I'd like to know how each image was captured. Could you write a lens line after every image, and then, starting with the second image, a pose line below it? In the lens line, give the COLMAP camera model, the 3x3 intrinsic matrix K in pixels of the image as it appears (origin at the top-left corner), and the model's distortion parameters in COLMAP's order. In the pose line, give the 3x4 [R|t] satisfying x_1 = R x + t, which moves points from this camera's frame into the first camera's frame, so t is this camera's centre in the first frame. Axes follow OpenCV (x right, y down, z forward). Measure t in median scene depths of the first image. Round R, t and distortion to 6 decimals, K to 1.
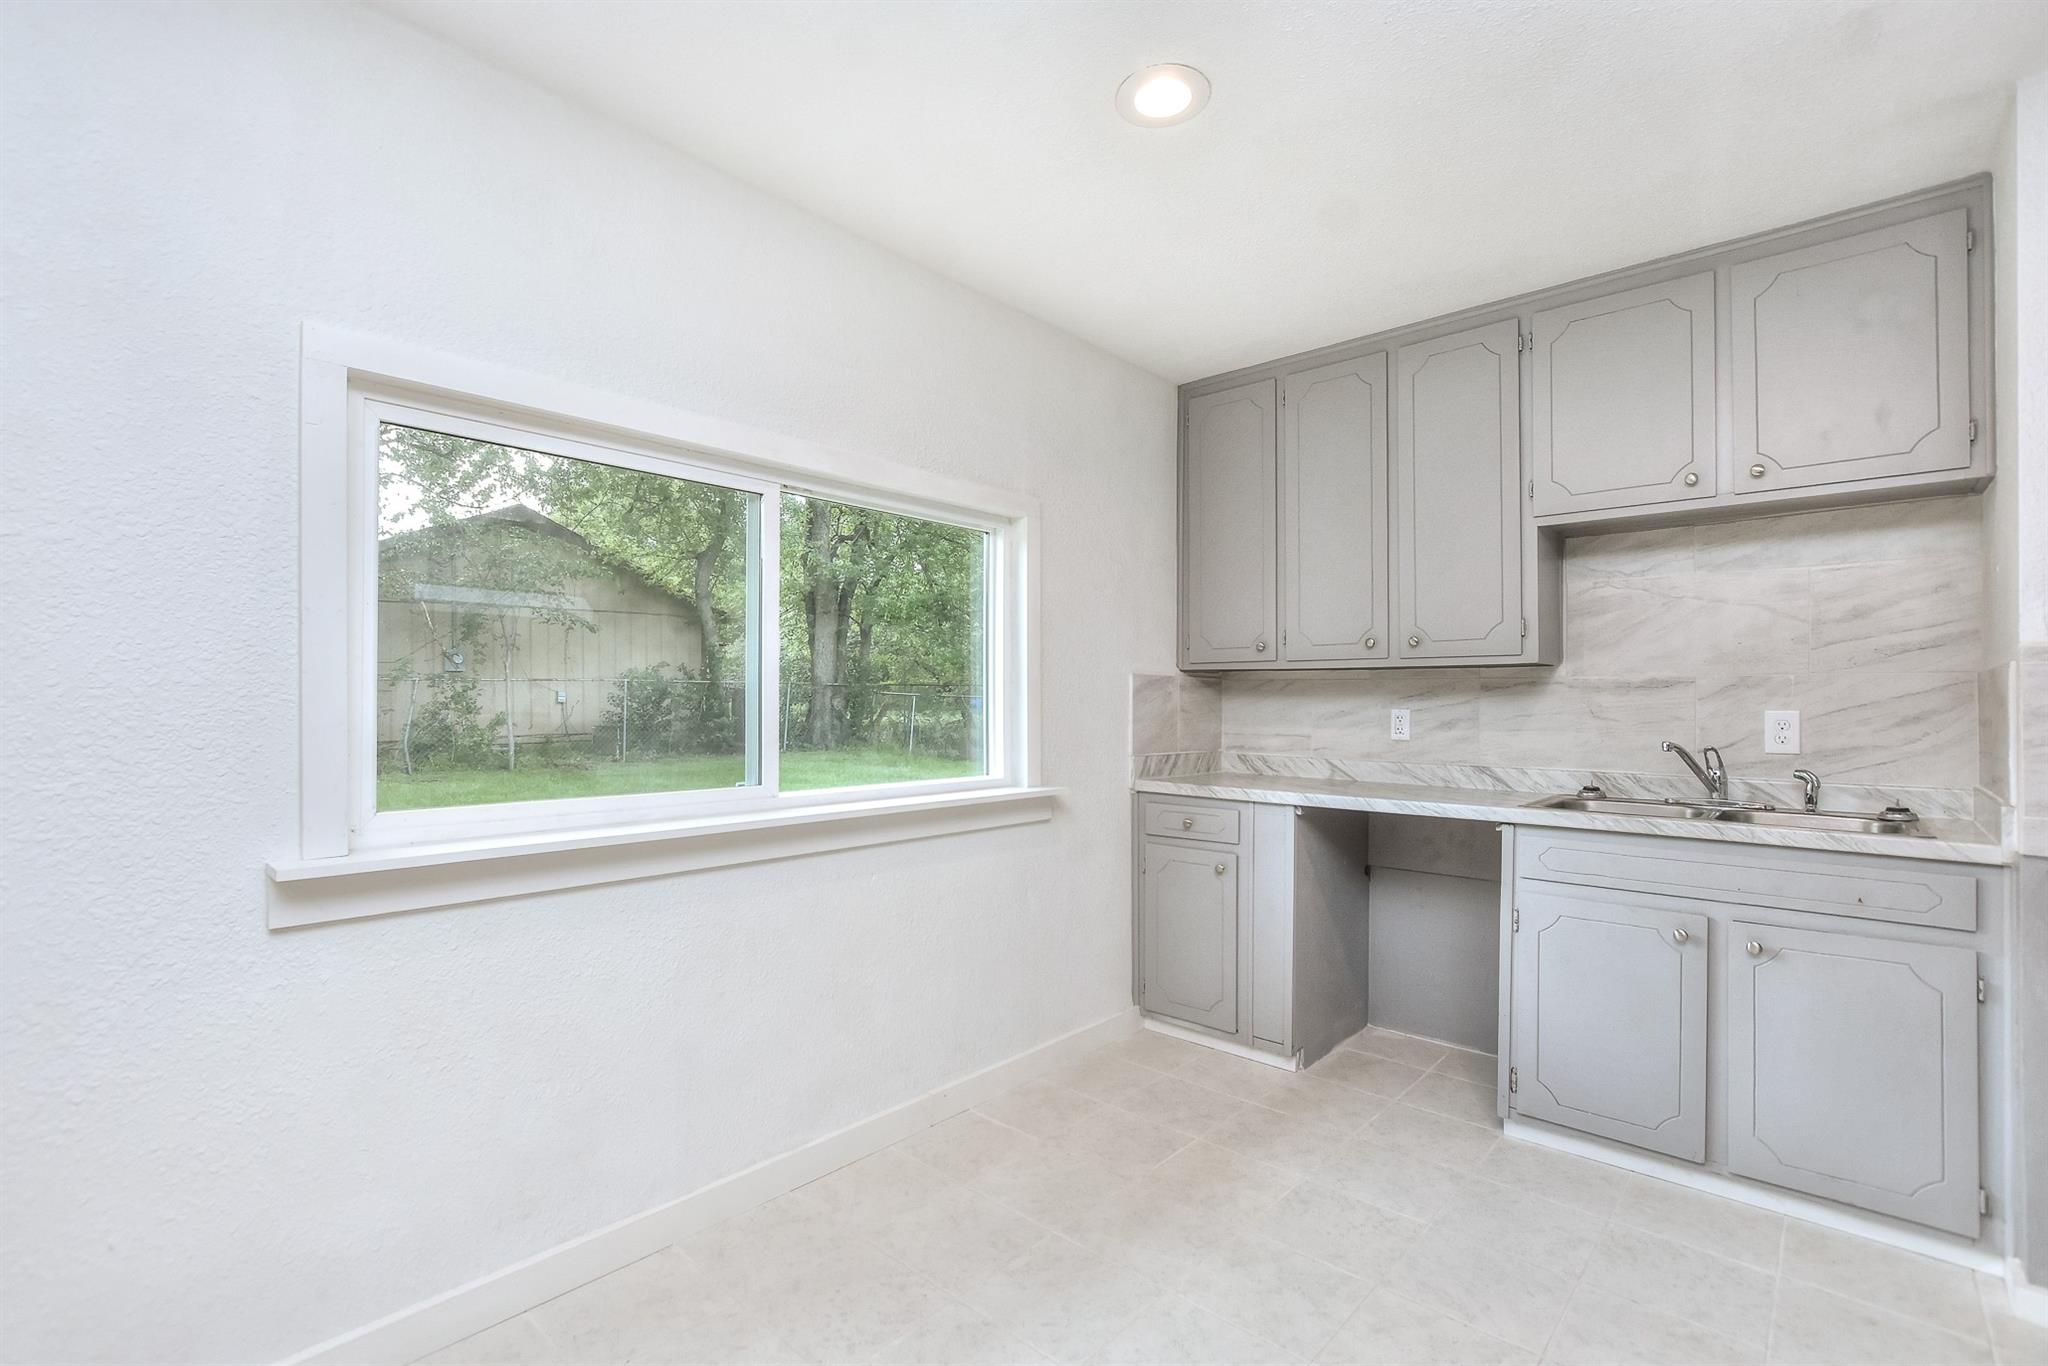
lens RADIAL K [[915.8, 0, 1024.5], [0, 915.8, 697.3], [0, 0, 1]] dist [-0.021563, 0.004590]
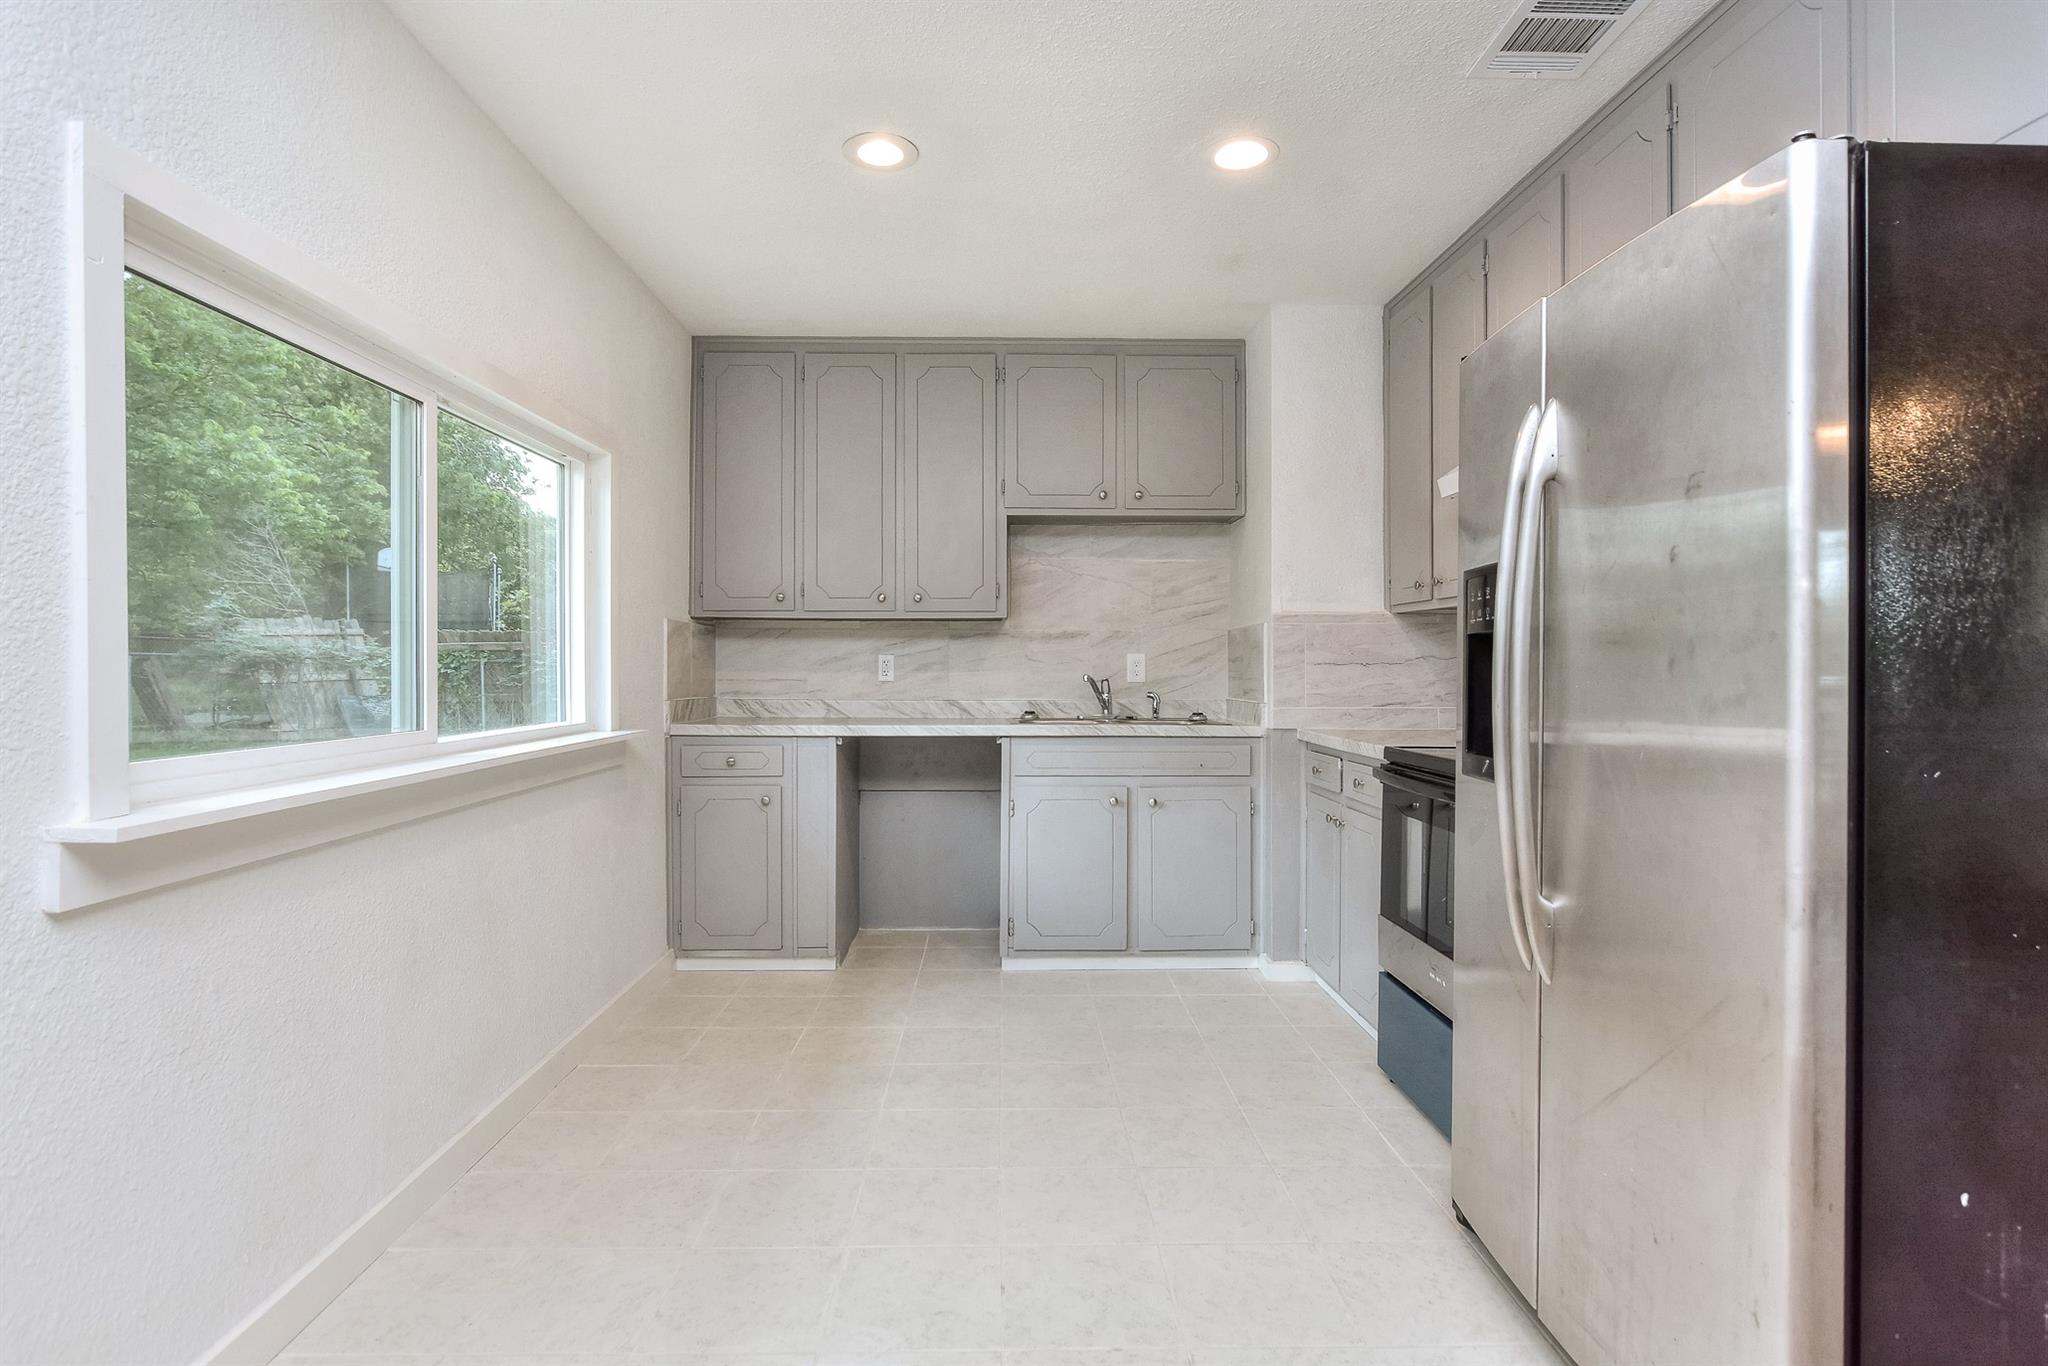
lens RADIAL K [[1016.6, 0, 1030.5], [0, 1016.6, 666.7], [0, 0, 1]] dist [-0.012697, 0.001608]
pose [[0.723220, -0.005456, 0.690596, -0.450597], [-0.000035, 0.999969, 0.007937, 0.022218], [-0.690618, -0.005764, 0.723197, -0.101401]]
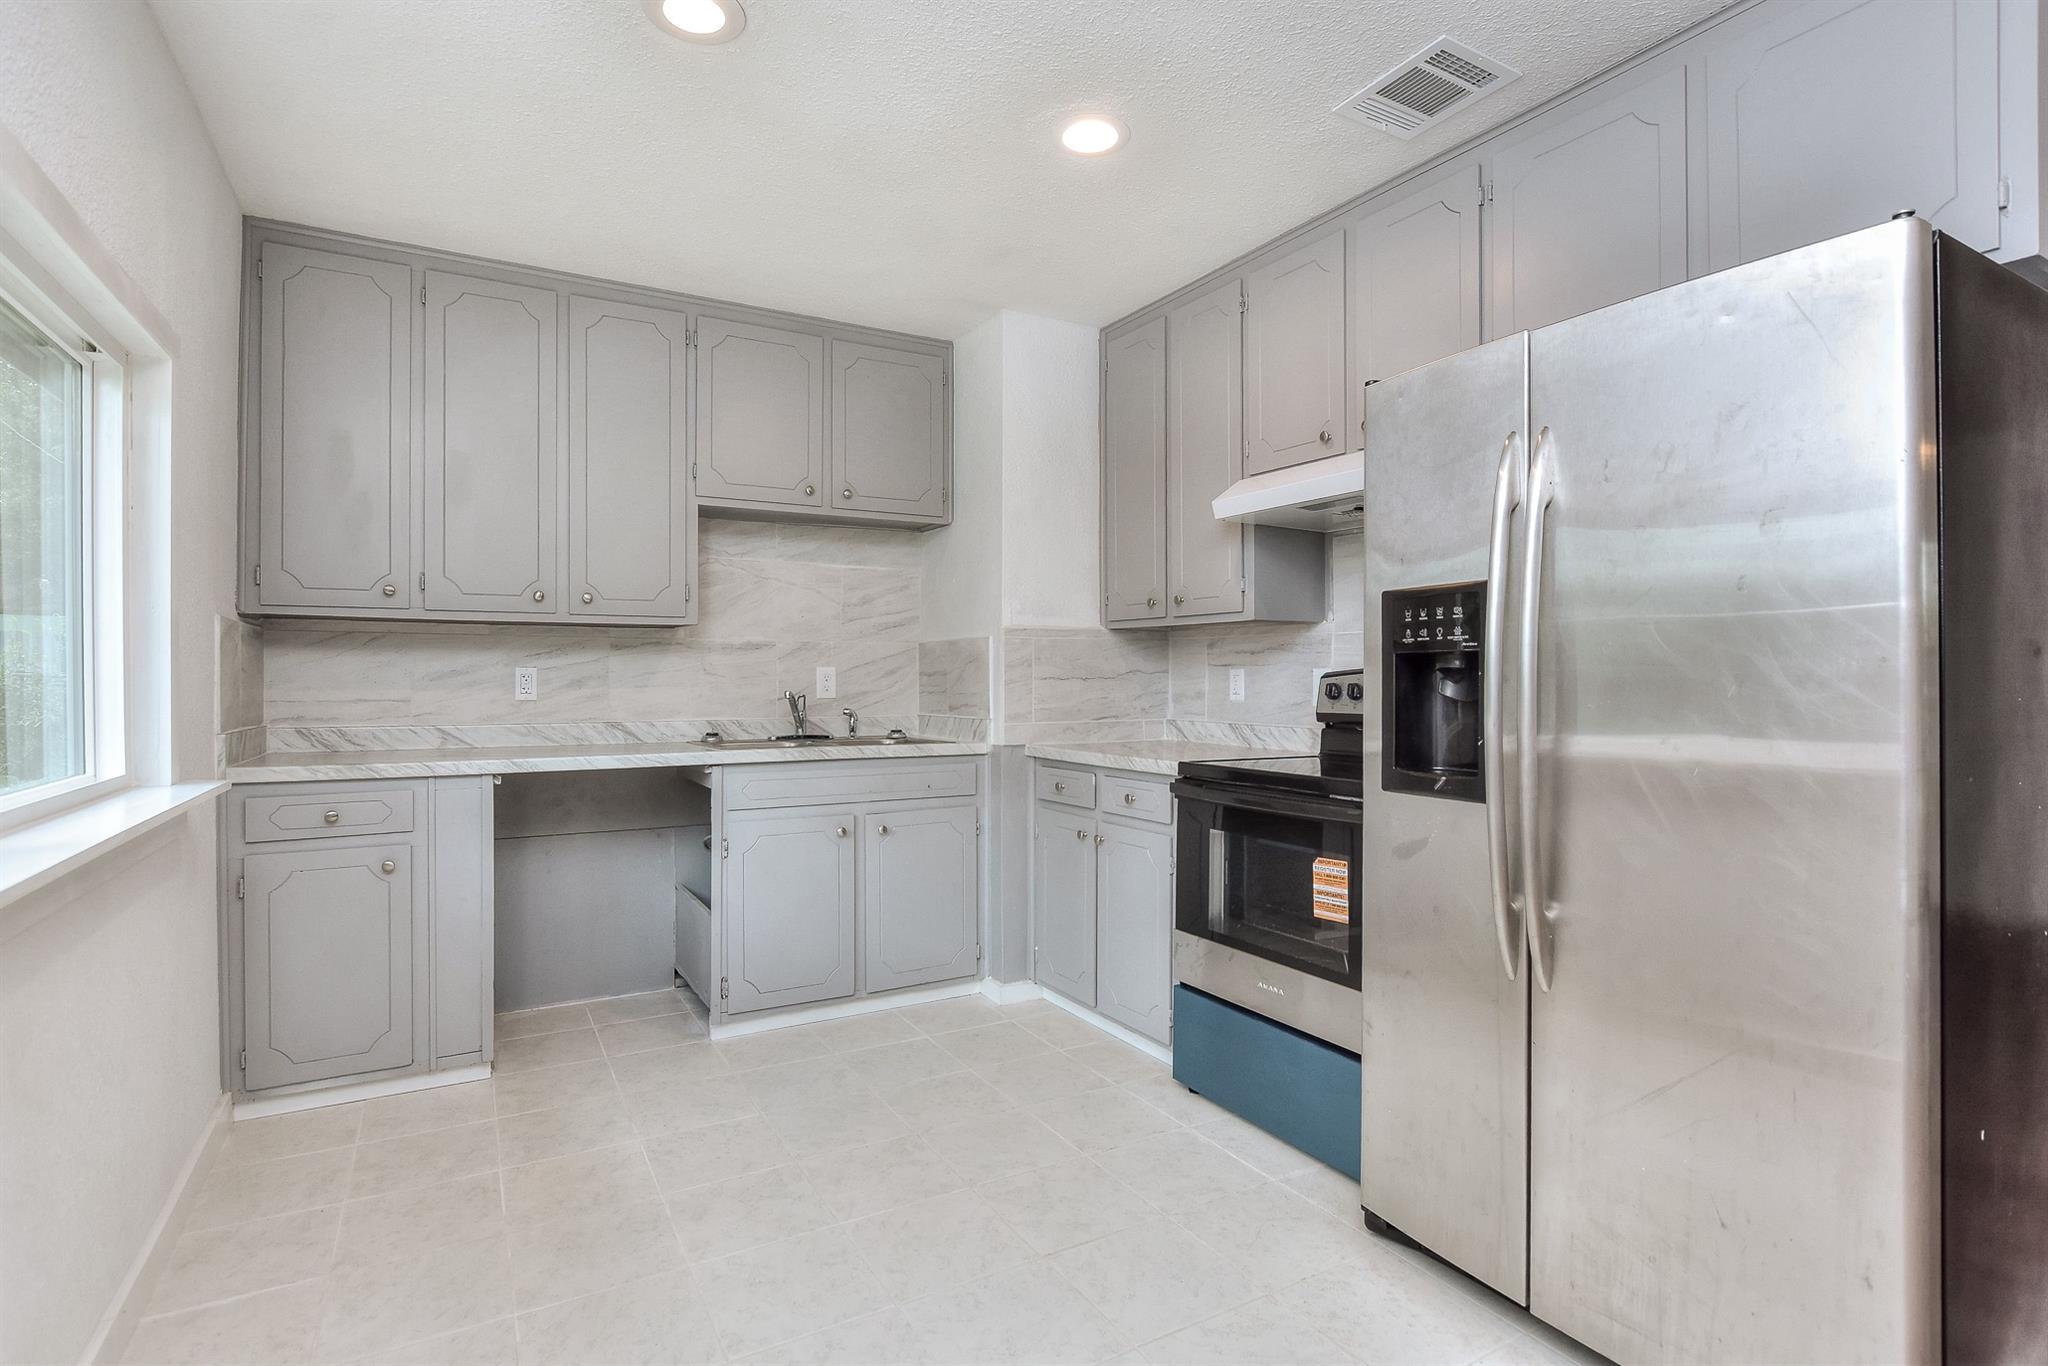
lens RADIAL K [[984.3, 0, 1021.4], [0, 984.3, 677.3], [0, 0, 1]] dist [-0.011856, 0.000795]
pose [[0.313011, -0.006966, 0.949724, -0.488042], [-0.002040, 0.999966, 0.008006, 0.017170], [-0.949747, -0.004443, 0.312986, 0.241361]]
